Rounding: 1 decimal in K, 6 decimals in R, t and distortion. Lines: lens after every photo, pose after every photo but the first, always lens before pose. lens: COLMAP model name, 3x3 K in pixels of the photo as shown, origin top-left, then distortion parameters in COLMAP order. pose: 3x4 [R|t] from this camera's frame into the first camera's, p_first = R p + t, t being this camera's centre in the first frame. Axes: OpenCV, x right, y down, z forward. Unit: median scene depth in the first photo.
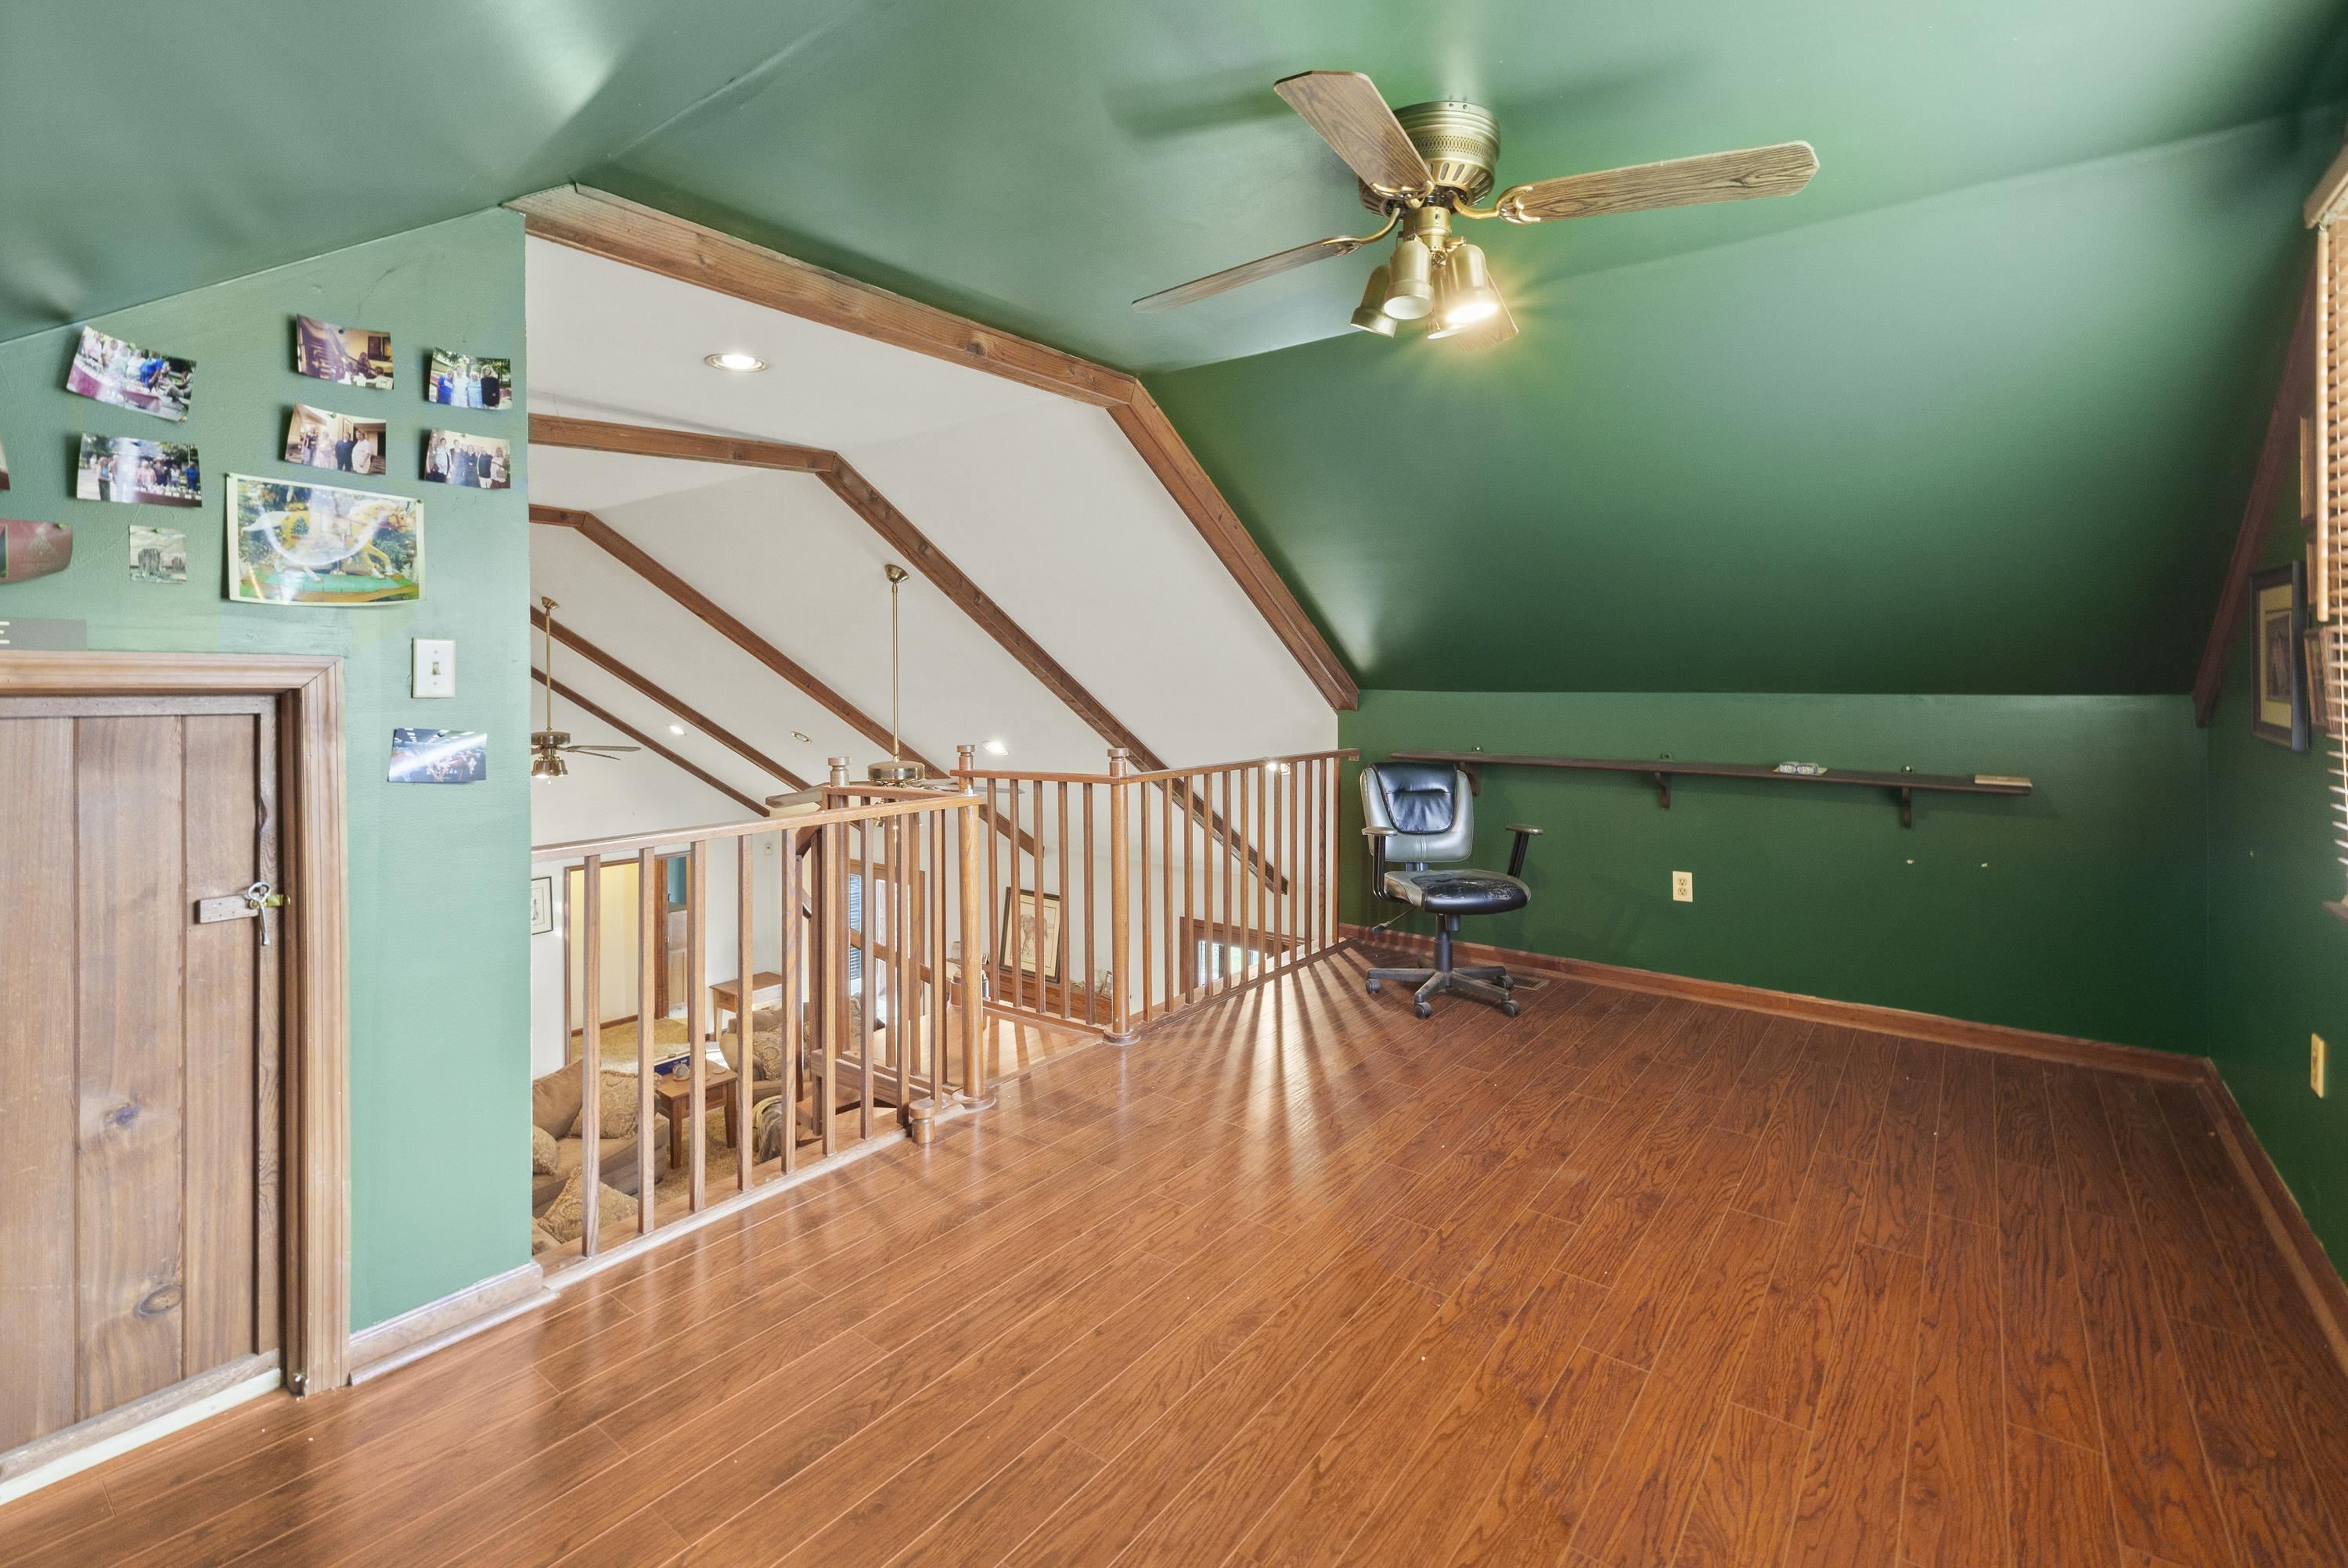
lens RADIAL K [[1045.0, 0, 1177.7], [0, 1045.0, 692.0], [0, 0, 1]] dist [0.002464, 0.000306]
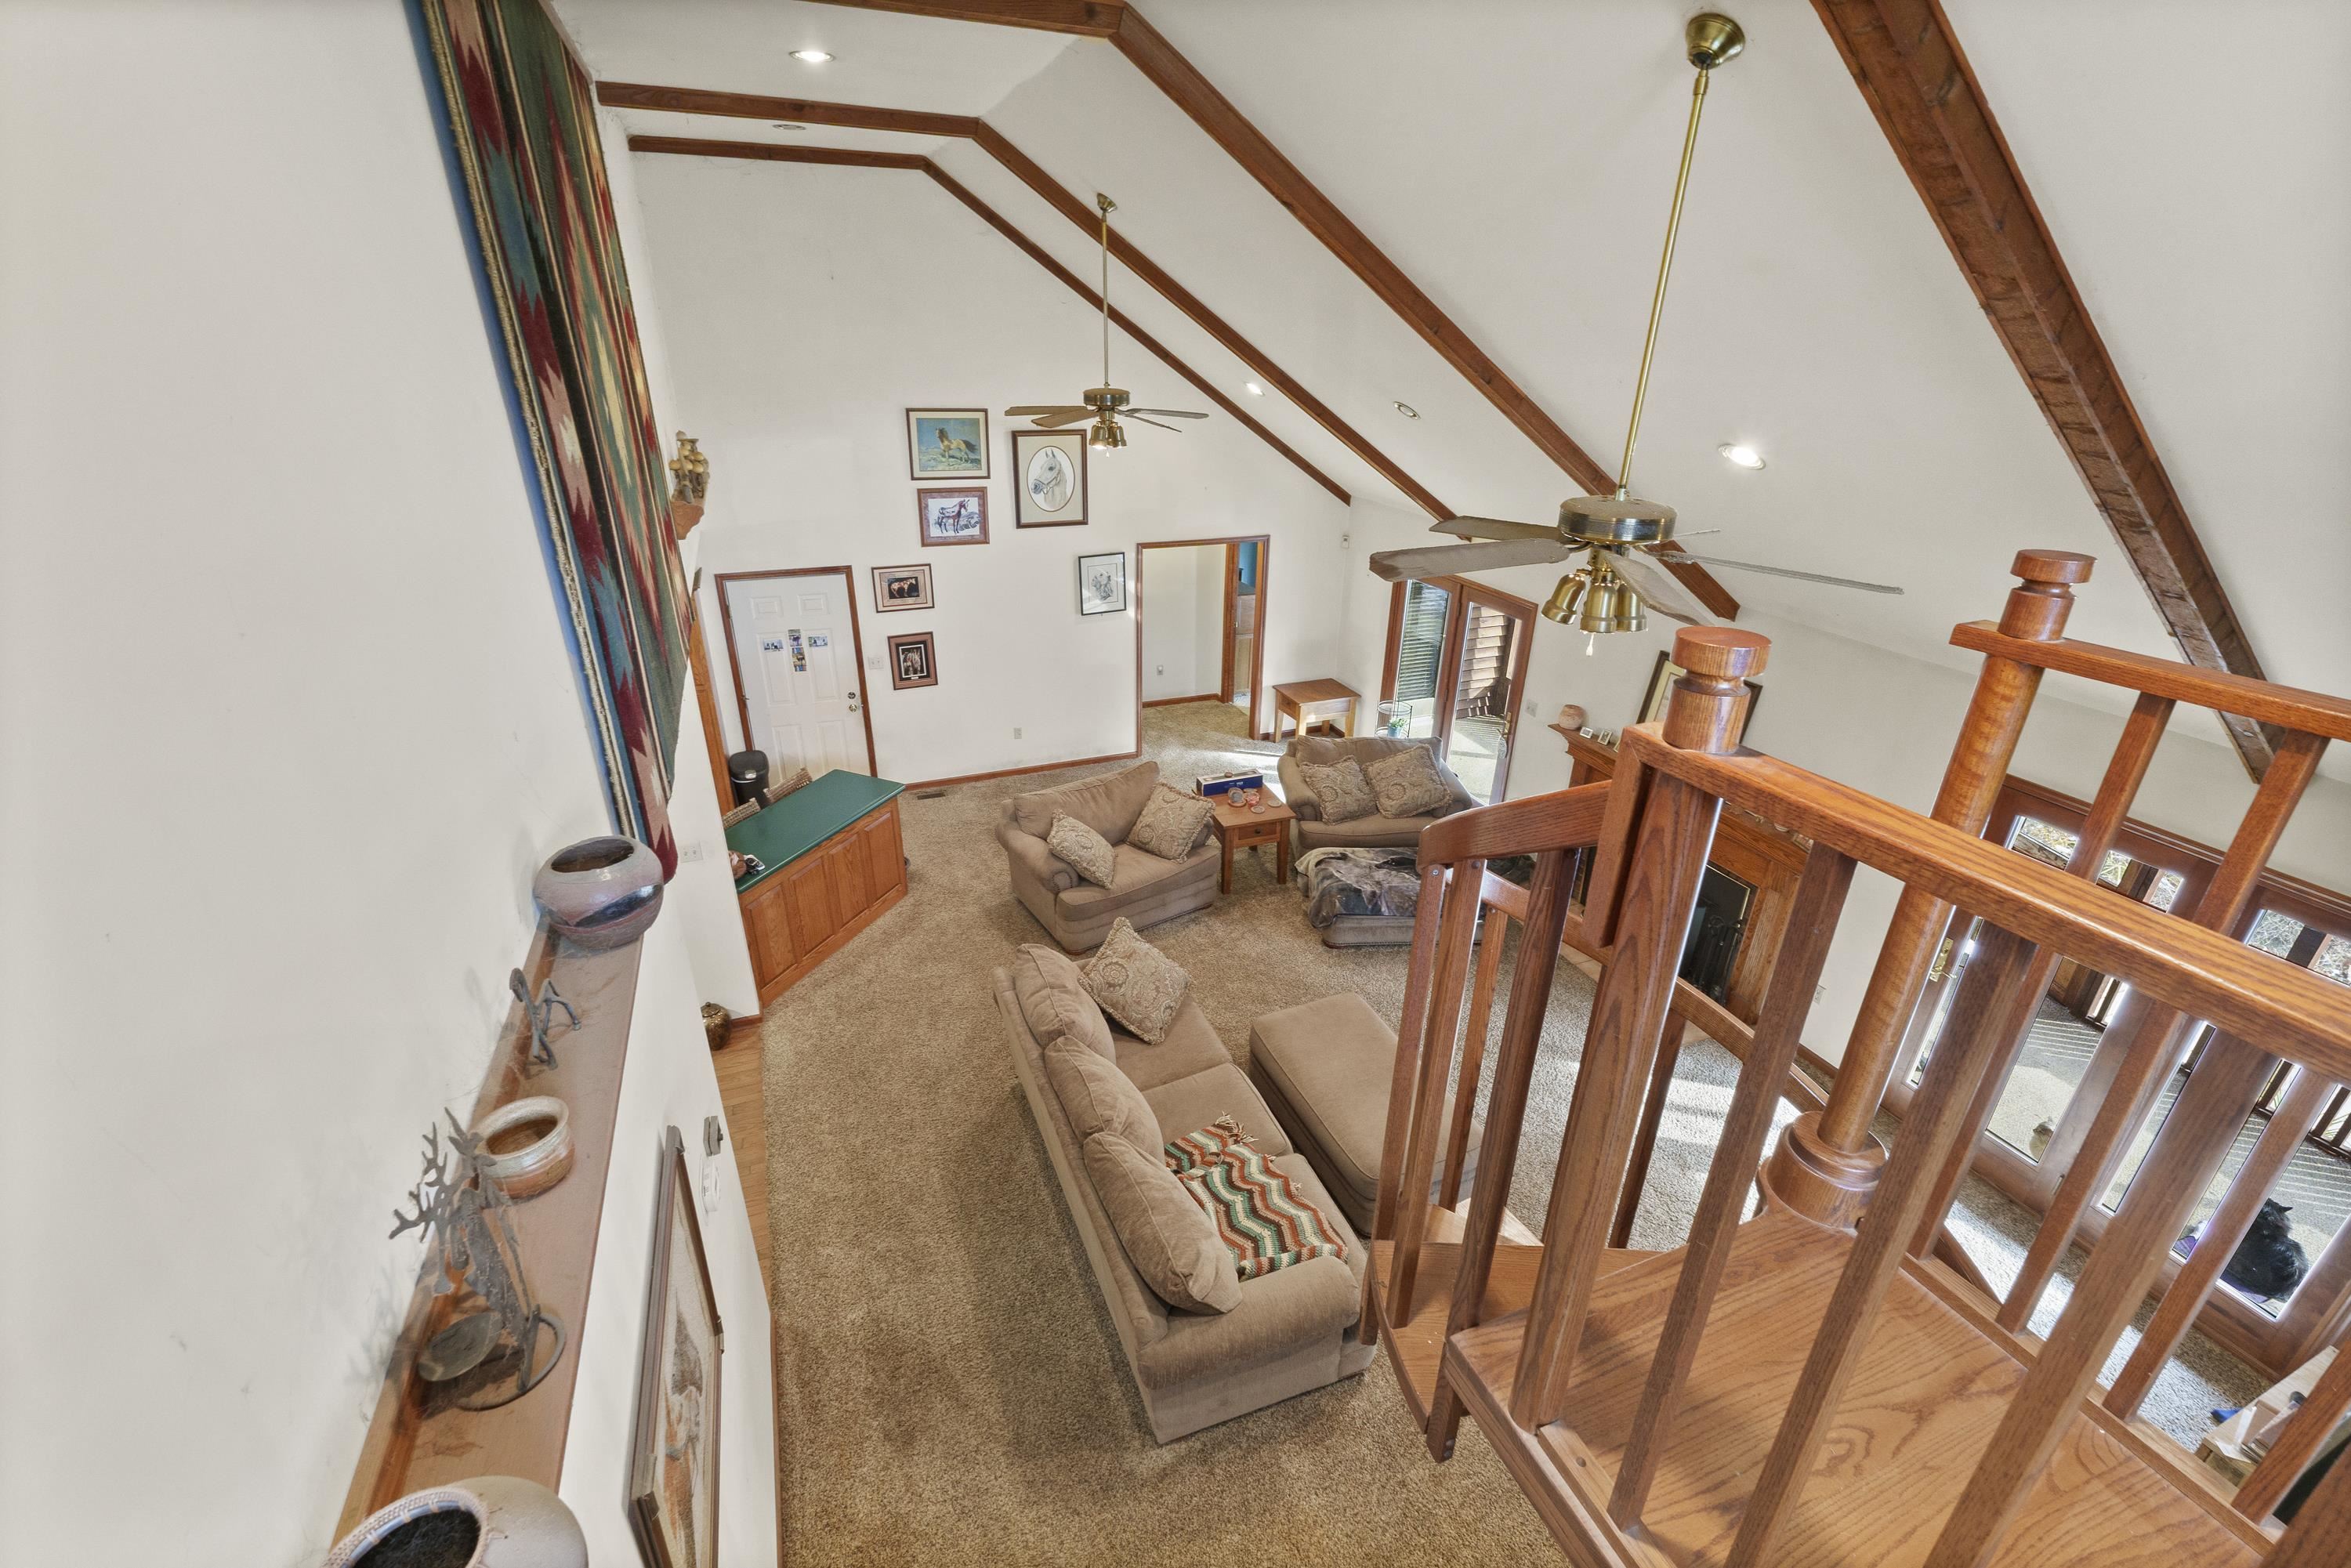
lens RADIAL K [[983.8, 0, 1175.5], [0, 983.8, 784.0], [0, 0, 1]] dist [0.000467, 0.000022]
pose [[0.861517, 0.227006, -0.454154, -0.146506], [-0.021306, 0.909859, 0.414371, 0.000497], [0.507281, -0.347311, 0.788696, 0.330895]]
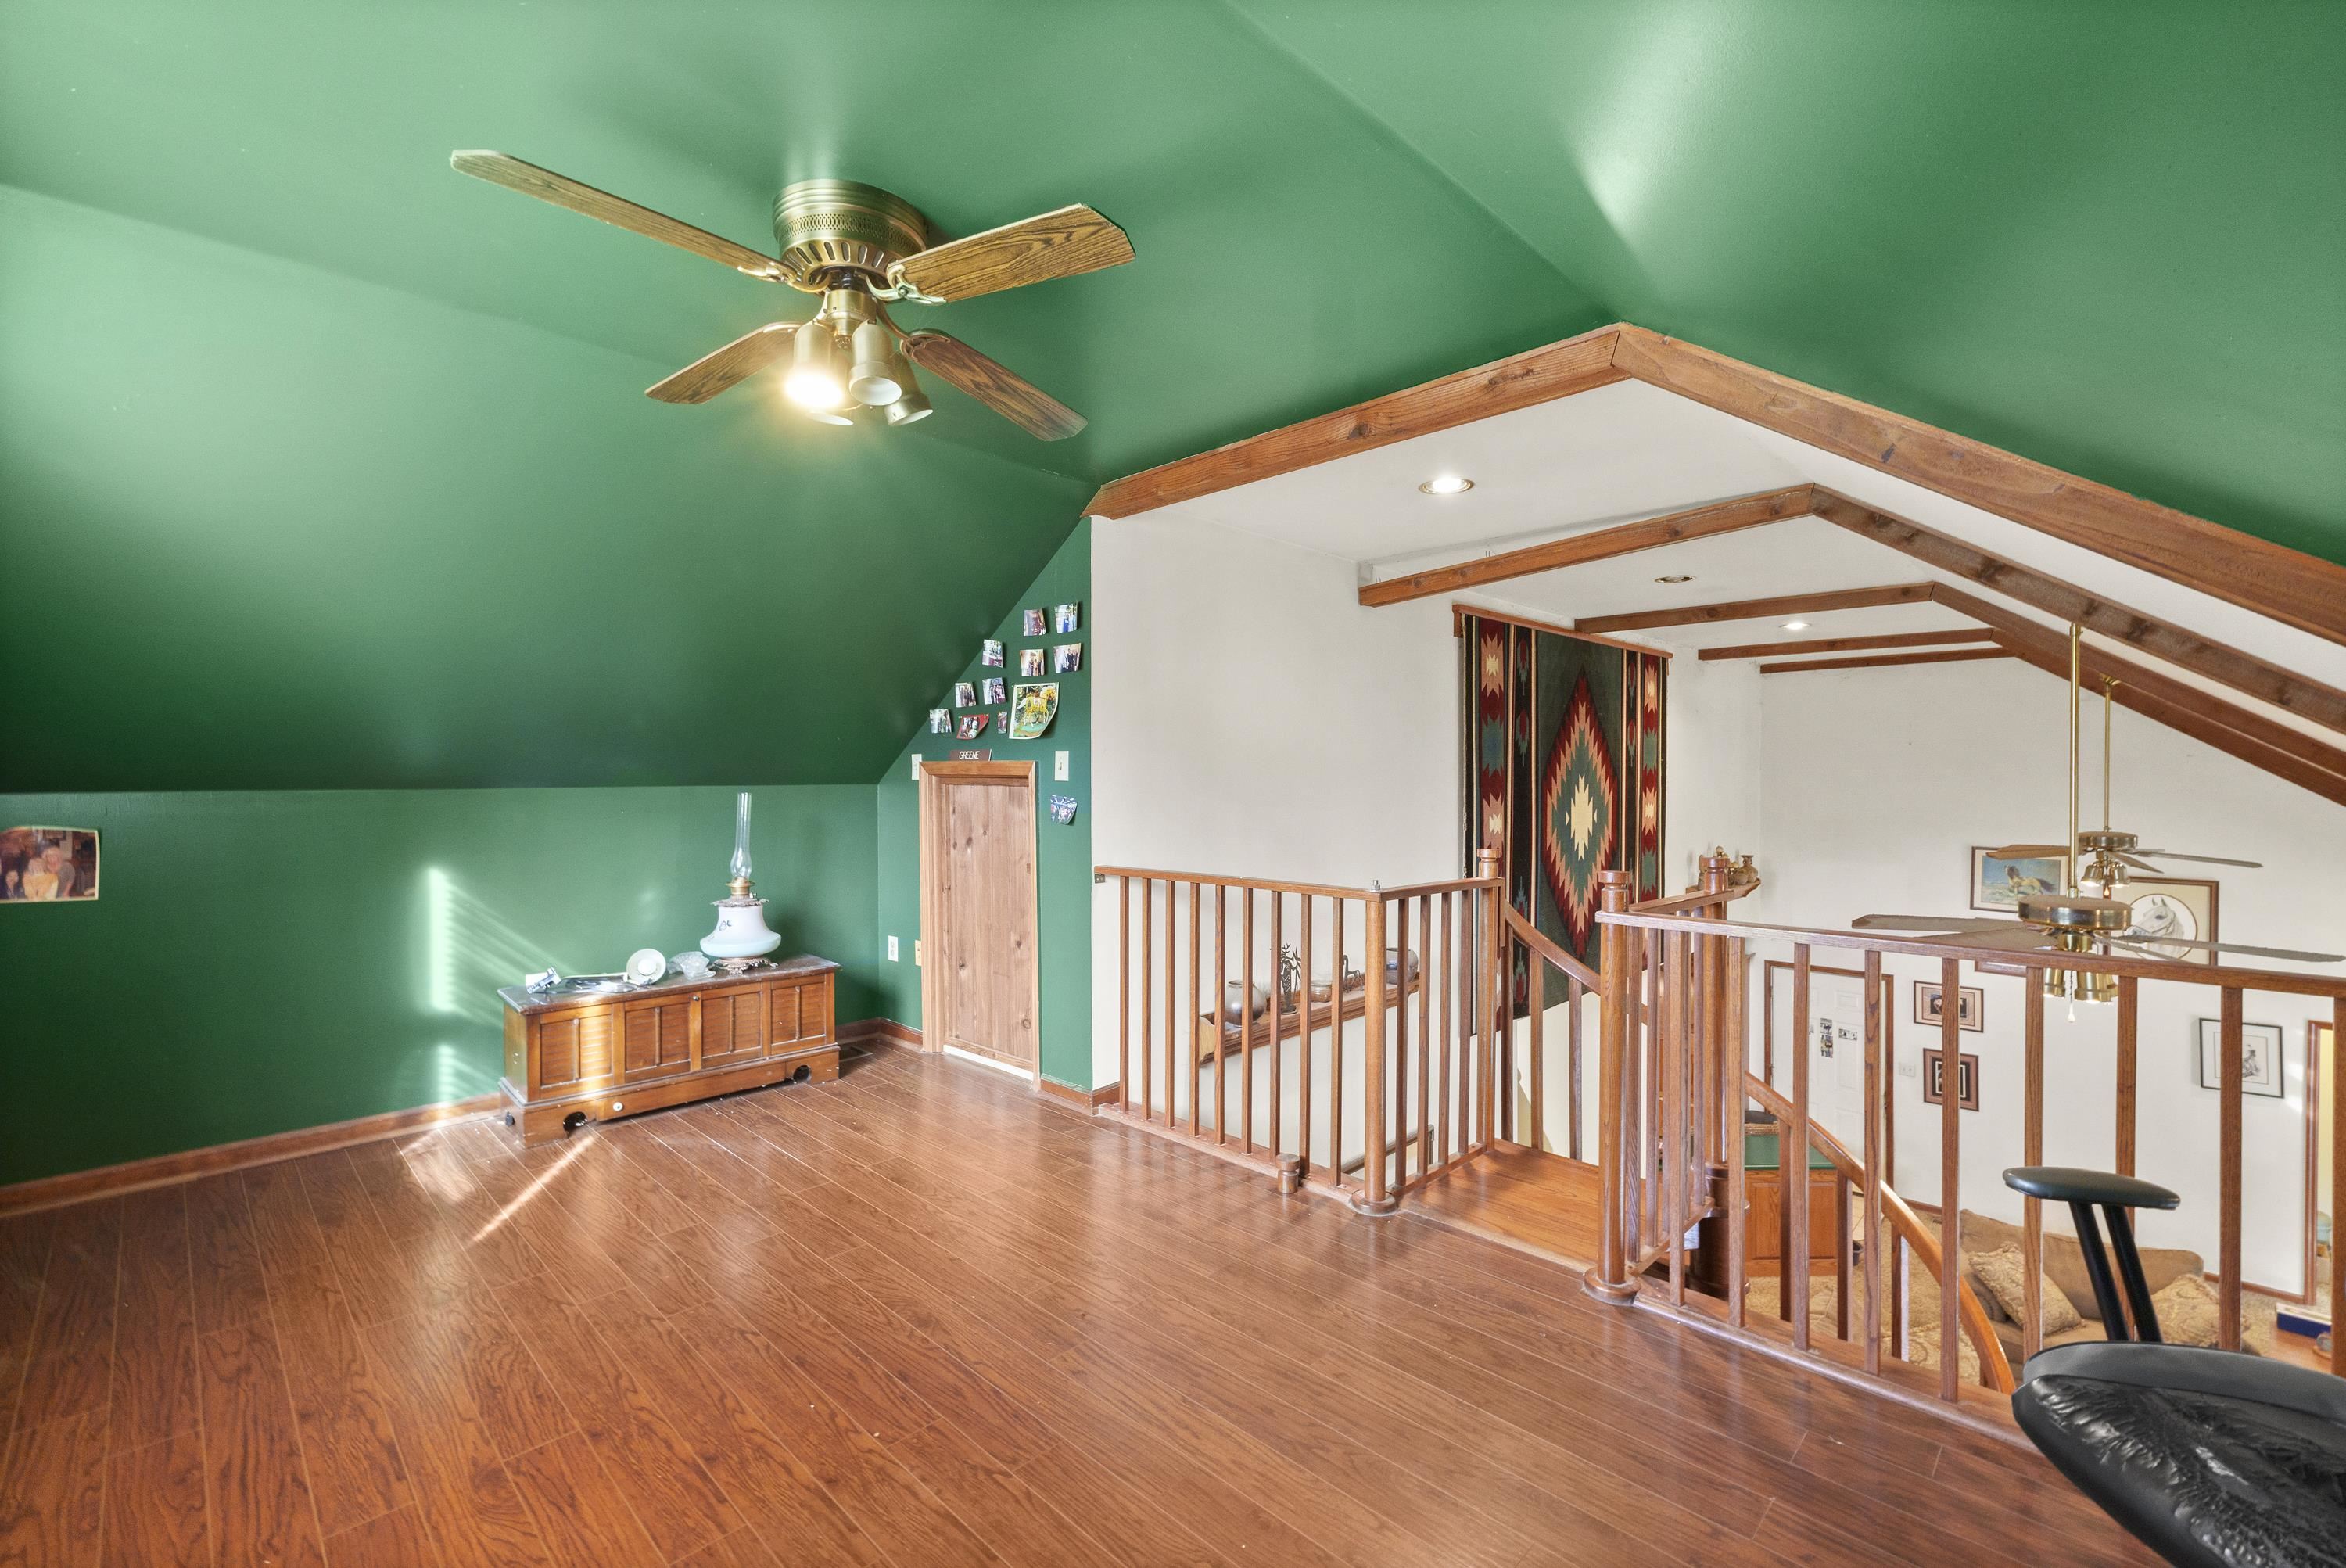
lens RADIAL K [[1010.2, 0, 1173.0], [0, 1010.2, 784.0], [0, 0, 1]] dist [0.003860, -0.000109]
pose [[-0.132172, 0.011241, -0.991163, 0.299117], [-0.008323, 0.999888, 0.012450, -0.003319], [0.991192, 0.009895, -0.132063, 0.371973]]
